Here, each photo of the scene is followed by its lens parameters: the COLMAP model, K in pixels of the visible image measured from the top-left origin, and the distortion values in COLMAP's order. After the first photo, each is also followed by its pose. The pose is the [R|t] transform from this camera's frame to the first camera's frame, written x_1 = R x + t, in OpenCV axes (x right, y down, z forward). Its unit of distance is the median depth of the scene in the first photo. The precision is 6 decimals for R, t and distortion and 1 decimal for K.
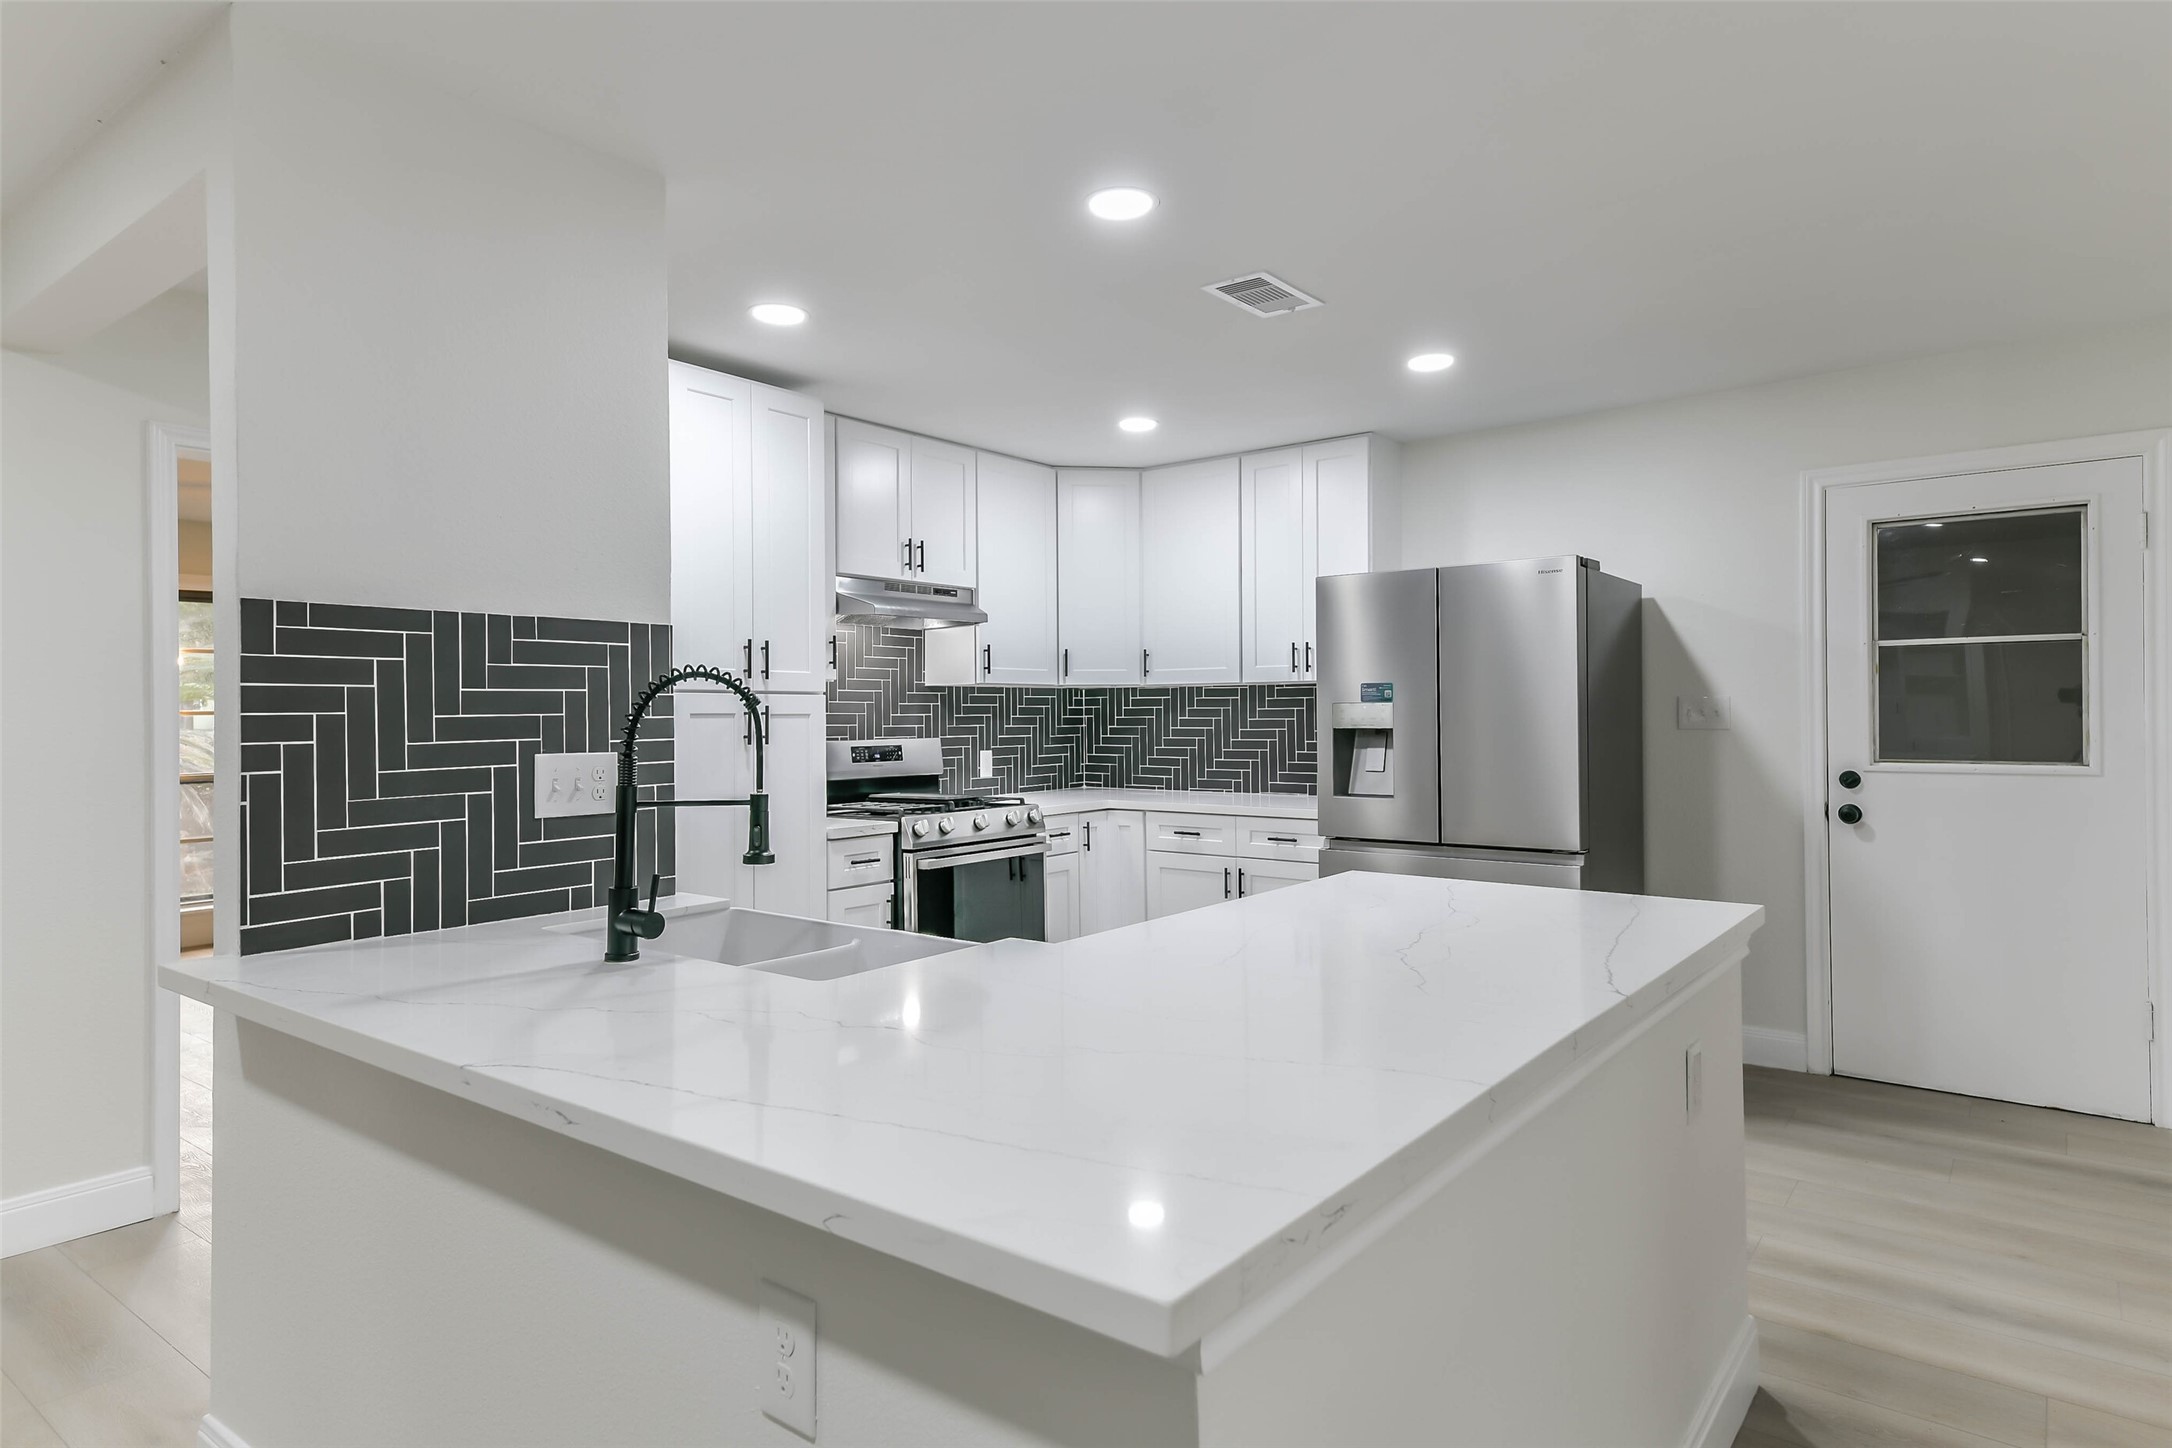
lens RADIAL K [[1217.4, 0, 1086.0], [0, 1217.4, 724.0], [0, 0, 1]] dist [0.036701, 0.000154]
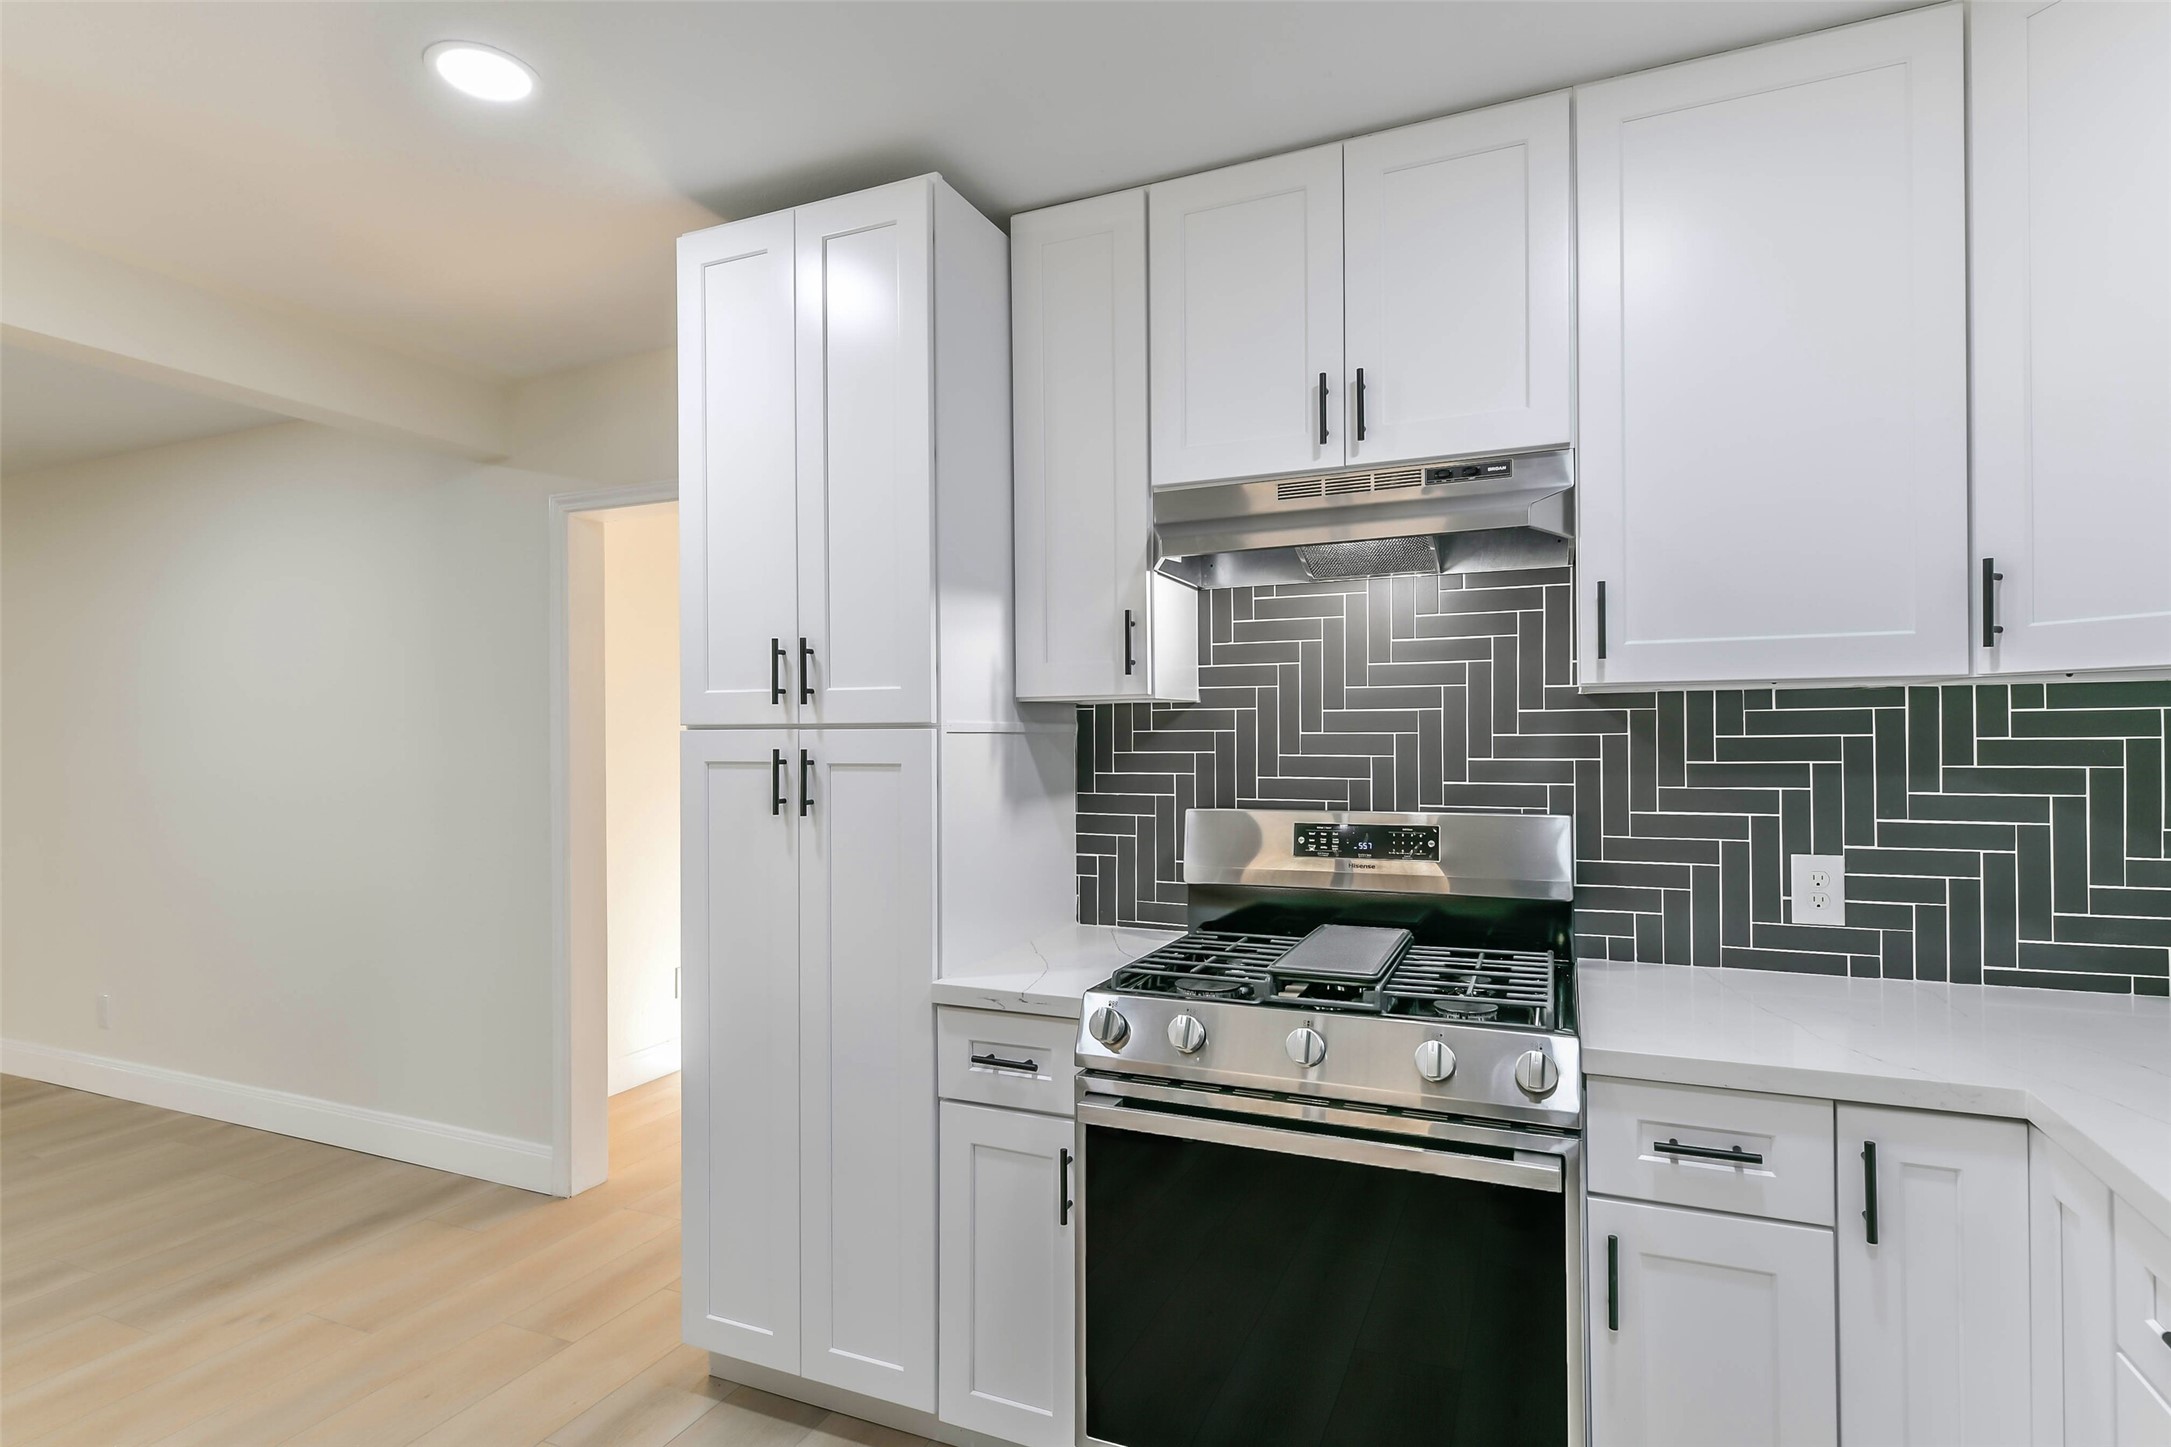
lens RADIAL K [[1094.7, 0, 1086.7], [0, 1094.7, 731.0], [0, 0, 1]] dist [0.000968, -0.000171]
pose [[0.250943, 0.003014, -0.967997, 0.250003], [-0.002200, 0.999994, 0.002543, -0.022653], [0.967999, 0.001491, 0.250948, 0.894400]]
